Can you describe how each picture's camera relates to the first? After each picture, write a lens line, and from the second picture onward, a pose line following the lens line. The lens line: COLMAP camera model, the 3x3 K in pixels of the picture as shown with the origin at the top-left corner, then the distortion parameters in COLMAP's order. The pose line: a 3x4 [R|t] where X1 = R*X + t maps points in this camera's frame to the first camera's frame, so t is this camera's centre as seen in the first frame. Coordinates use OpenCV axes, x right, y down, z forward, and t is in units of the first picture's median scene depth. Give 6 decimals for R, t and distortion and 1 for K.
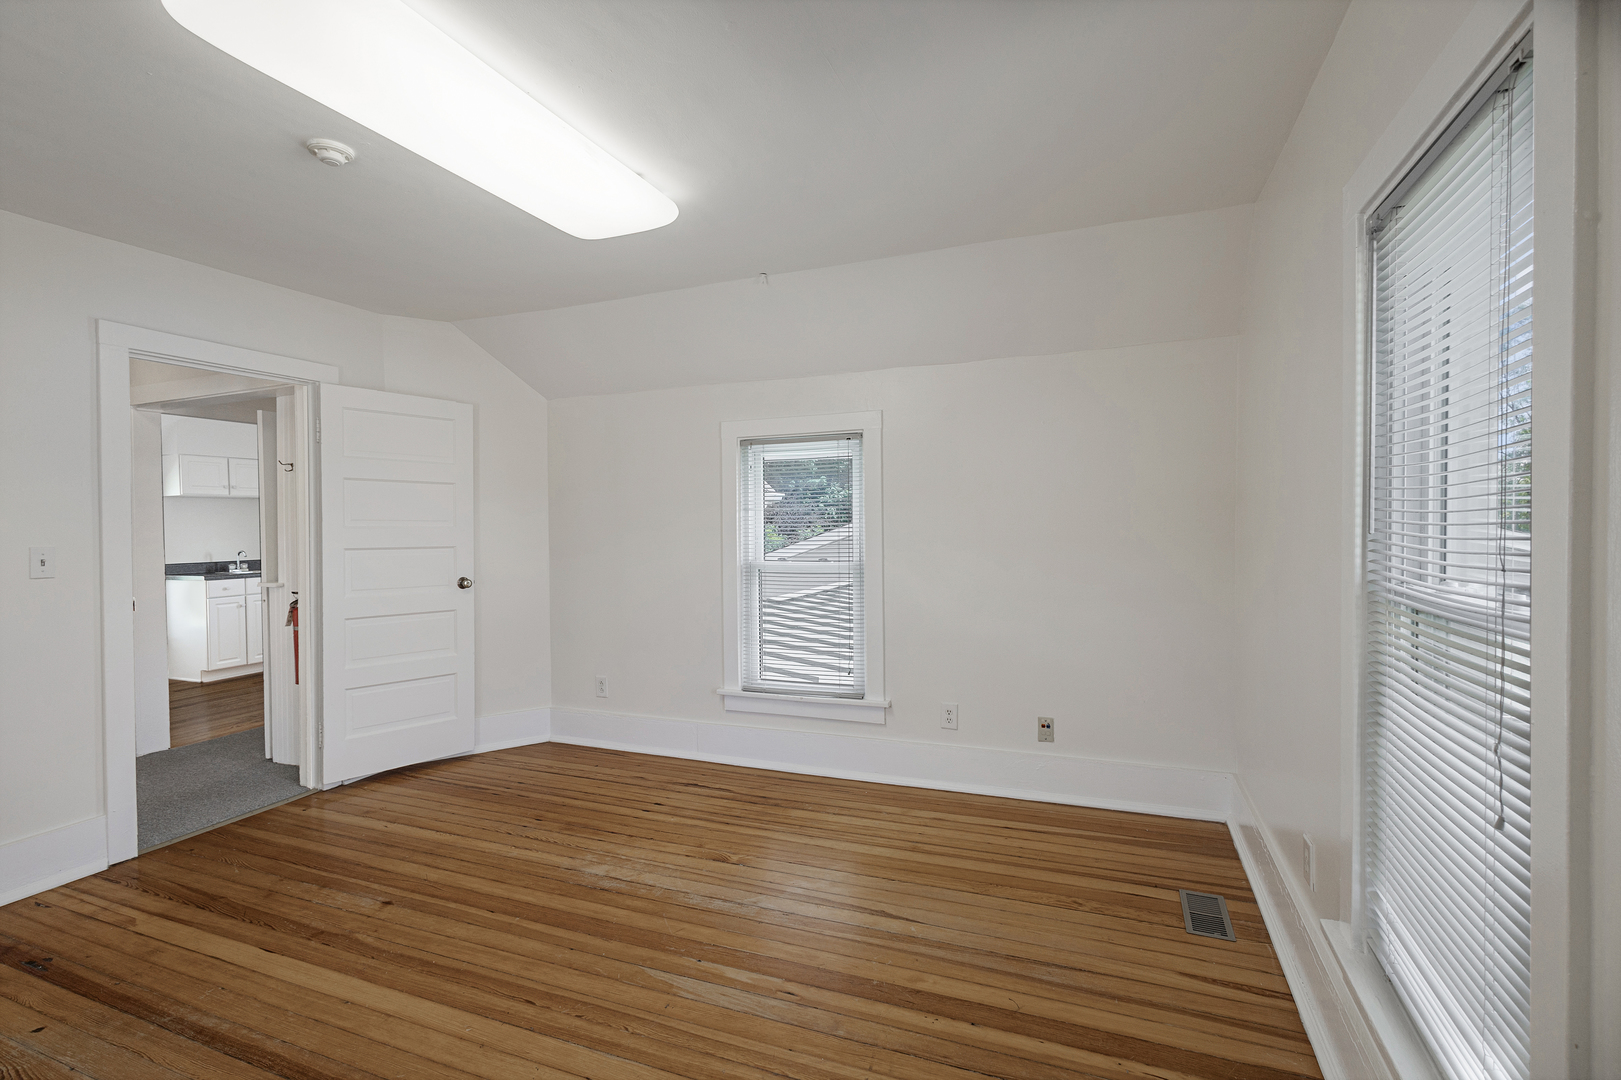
lens RADIAL K [[750.6, 0, 810.5], [0, 750.6, 540.0], [0, 0, 1]] dist [-0.000594, -0.000153]
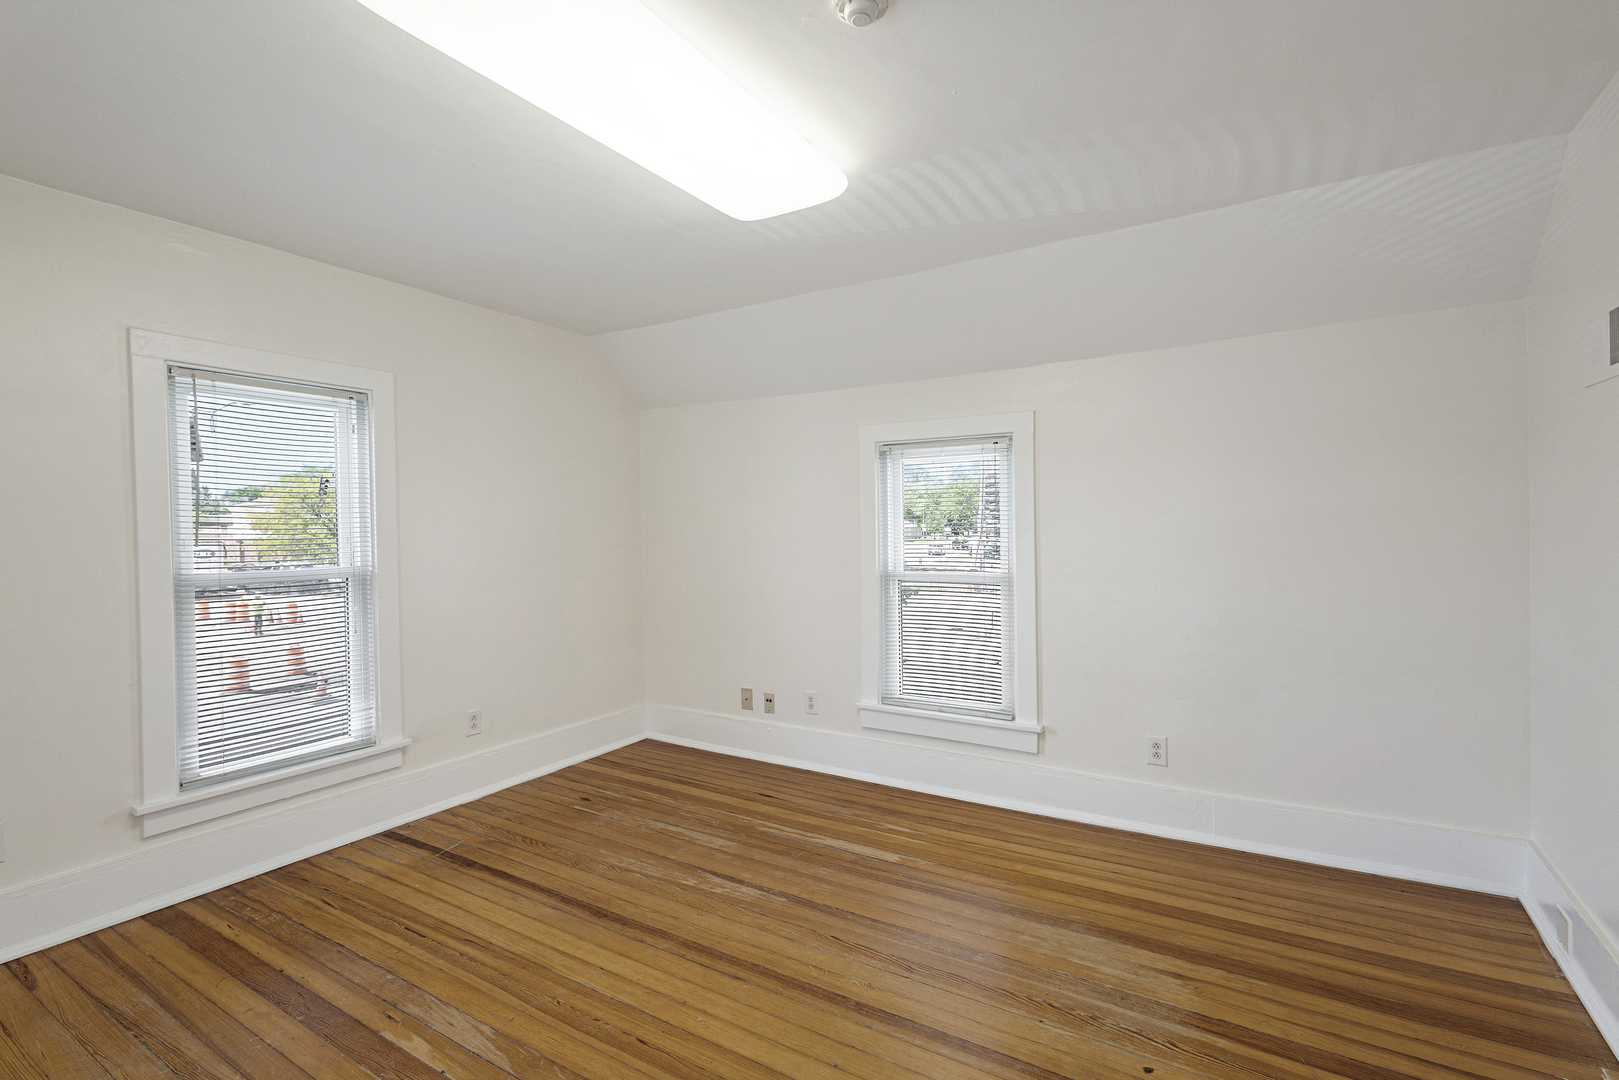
lens RADIAL K [[745.9, 0, 809.5], [0, 745.9, 540.0], [0, 0, 1]] dist [0.000360, -0.000204]
pose [[-0.986398, 0.016848, 0.163510, -0.757231], [0.021658, 0.999382, 0.027677, -0.036968], [-0.162942, 0.030842, -0.986153, 1.899615]]
